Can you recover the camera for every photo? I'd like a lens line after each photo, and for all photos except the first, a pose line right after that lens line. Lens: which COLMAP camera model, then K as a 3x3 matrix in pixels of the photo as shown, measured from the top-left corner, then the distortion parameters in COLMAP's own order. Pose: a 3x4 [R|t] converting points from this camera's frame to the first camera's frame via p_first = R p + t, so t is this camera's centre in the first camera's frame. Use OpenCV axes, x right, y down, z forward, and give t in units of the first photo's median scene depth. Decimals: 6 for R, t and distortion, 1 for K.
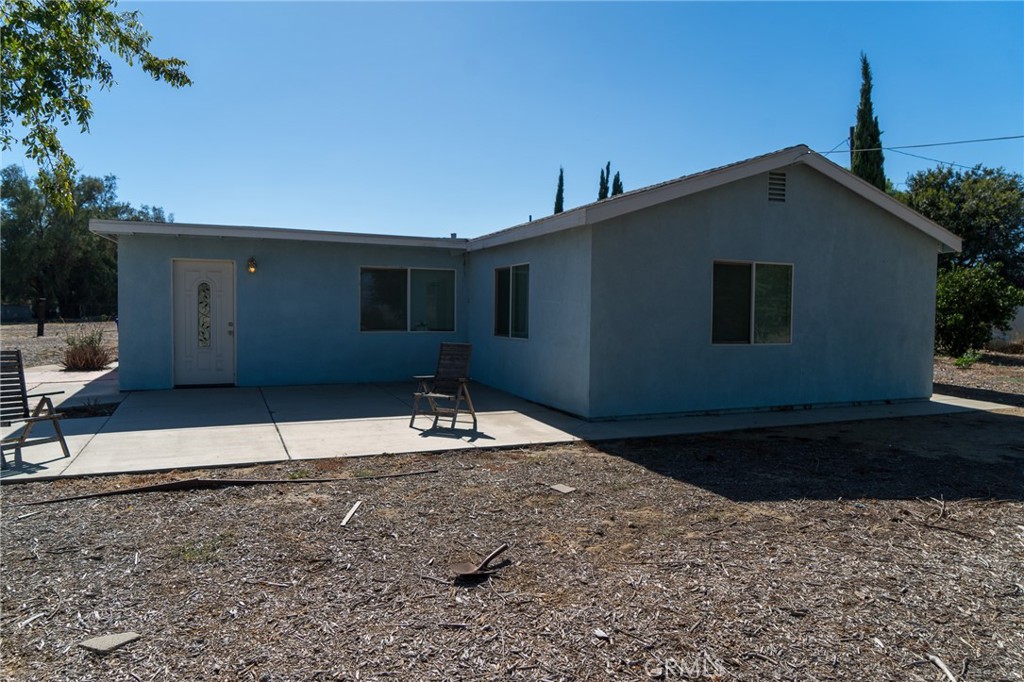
lens RADIAL K [[706.3, 0, 521.7], [0, 706.3, 345.4], [0, 0, 1]] dist [-0.037583, 0.027936]
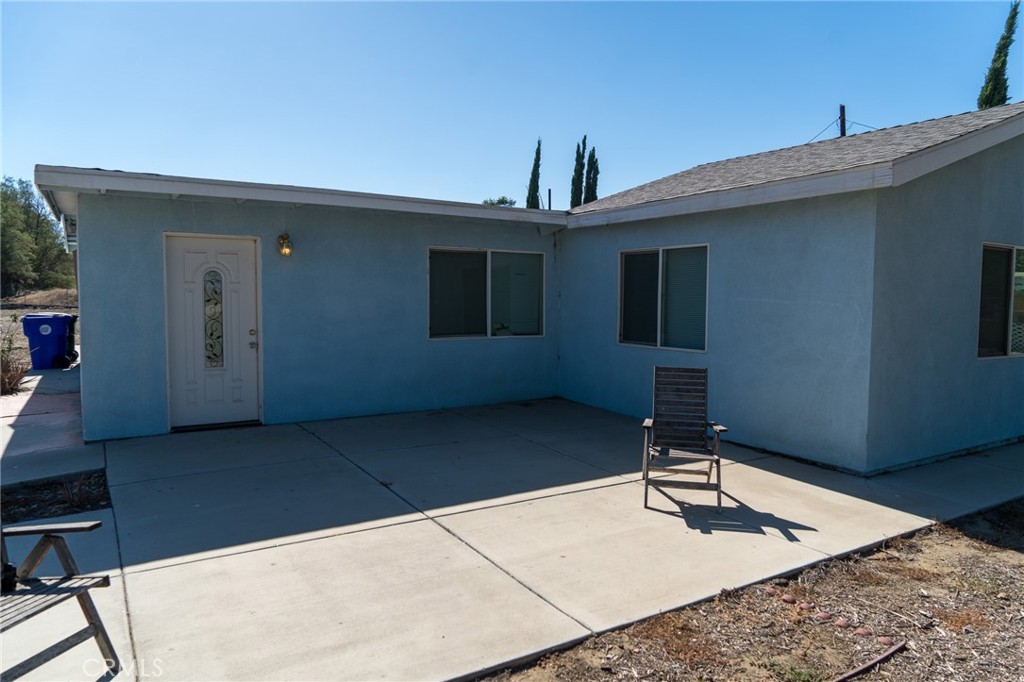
lens RADIAL K [[706.3, 0, 526.1], [0, 706.3, 338.6], [0, 0, 1]] dist [-0.037583, 0.027936]
pose [[0.988583, -0.011592, 0.150228, -0.259822], [0.009639, 0.999859, 0.013723, -0.031224], [-0.150366, -0.012118, 0.988556, 0.299467]]
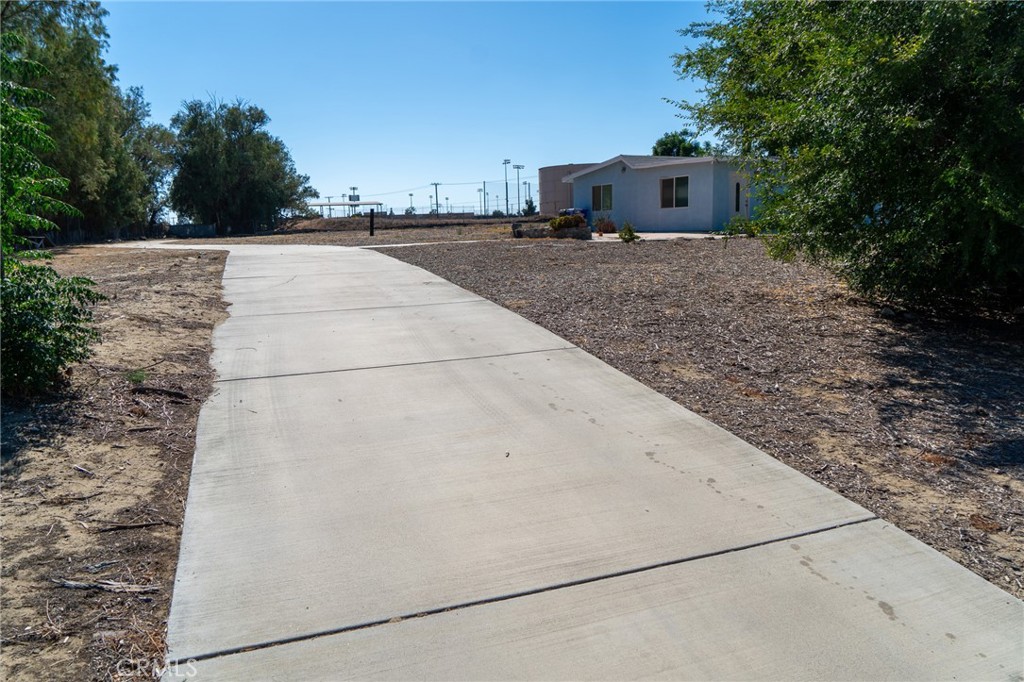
lens RADIAL K [[736.2, 0, 504.4], [0, 736.2, 339.7], [0, 0, 1]] dist [-0.023459, -0.000828]
pose [[0.999360, -0.035127, -0.006809, -1.191232], [0.035657, 0.993533, 0.107803, 0.128595], [0.002978, -0.107977, 0.994149, -1.371008]]
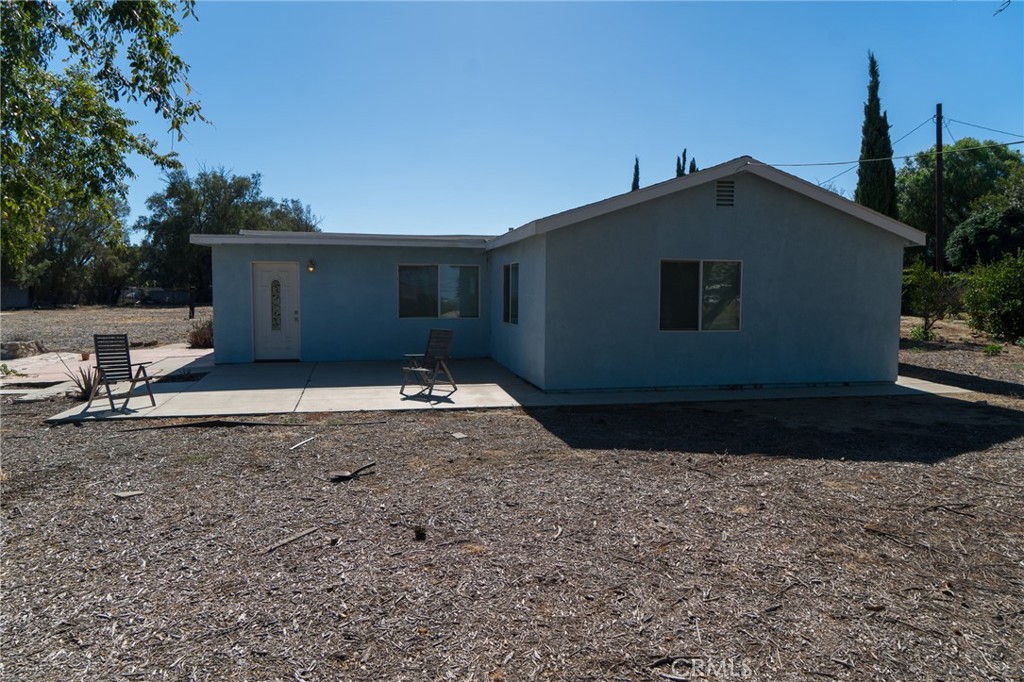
lens RADIAL K [[706.3, 0, 511.2], [0, 706.3, 344.6], [0, 0, 1]] dist [-0.037583, 0.027936]
pose [[0.980554, 0.009527, -0.196017, 0.220052], [-0.004484, 0.999648, 0.026152, -0.007123], [0.196197, -0.024764, 0.980252, -0.175106]]
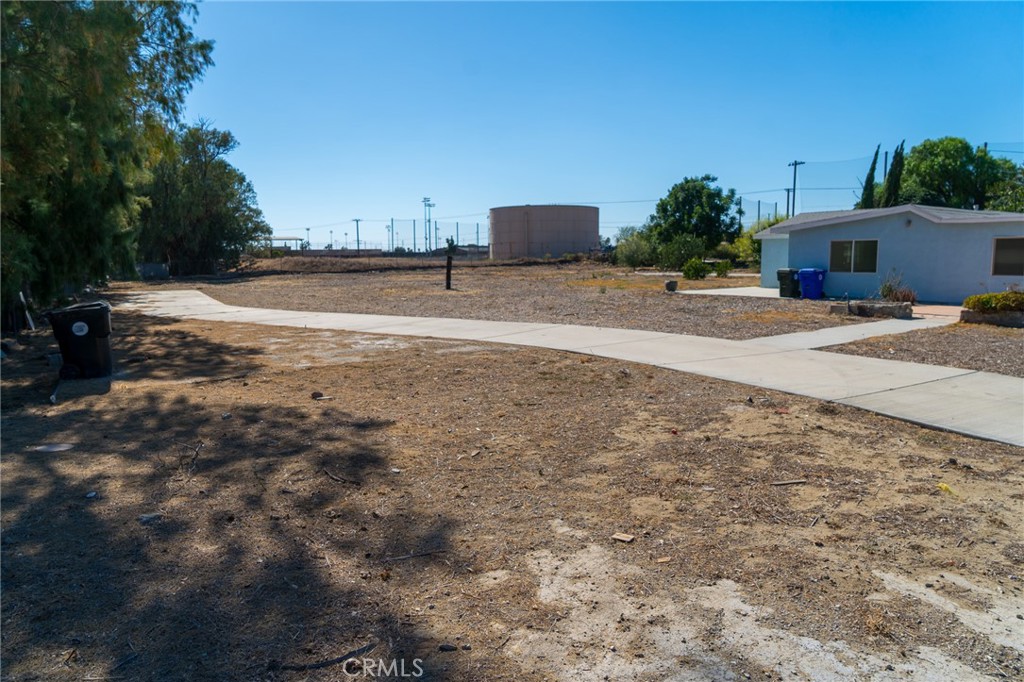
lens RADIAL K [[706.3, 0, 512.2], [0, 706.3, 346.0], [0, 0, 1]] dist [-0.037583, 0.027936]
pose [[0.984740, -0.038434, 0.169734, -2.234744], [0.025350, 0.996584, 0.078595, -0.020696], [-0.172174, -0.073093, 0.982351, -0.419552]]
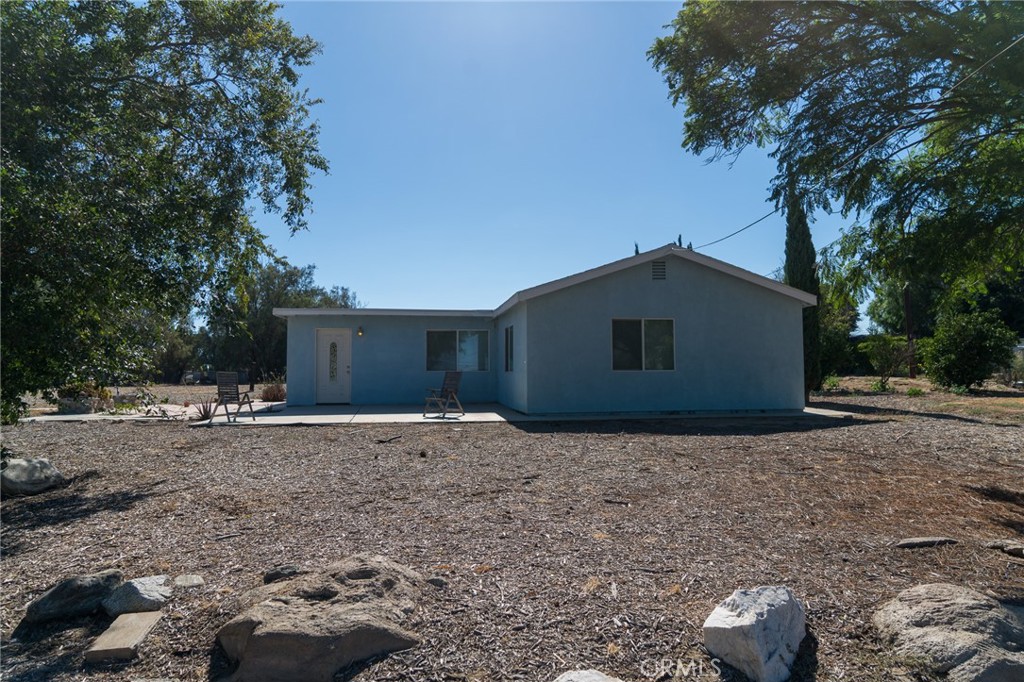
lens RADIAL K [[706.3, 0, 508.9], [0, 706.3, 336.6], [0, 0, 1]] dist [-0.037583, 0.027936]
pose [[0.966797, -0.031306, -0.253619, 0.384549], [0.005246, 0.994690, -0.102784, 0.072761], [0.255490, 0.098041, 0.961828, -0.523280]]
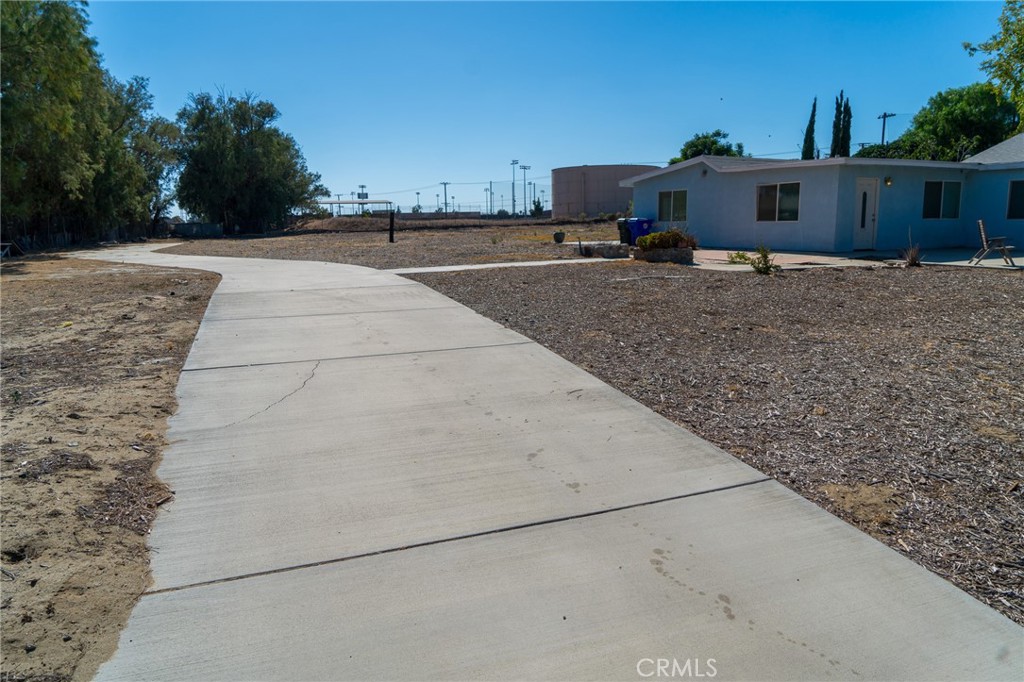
lens RADIAL K [[706.3, 0, 505.7], [0, 706.3, 343.4], [0, 0, 1]] dist [-0.037583, 0.027936]
pose [[0.999737, -0.022314, -0.005269, -1.358212], [0.022790, 0.992297, 0.121763, 0.055227], [0.002511, -0.121852, 0.992545, -0.811082]]
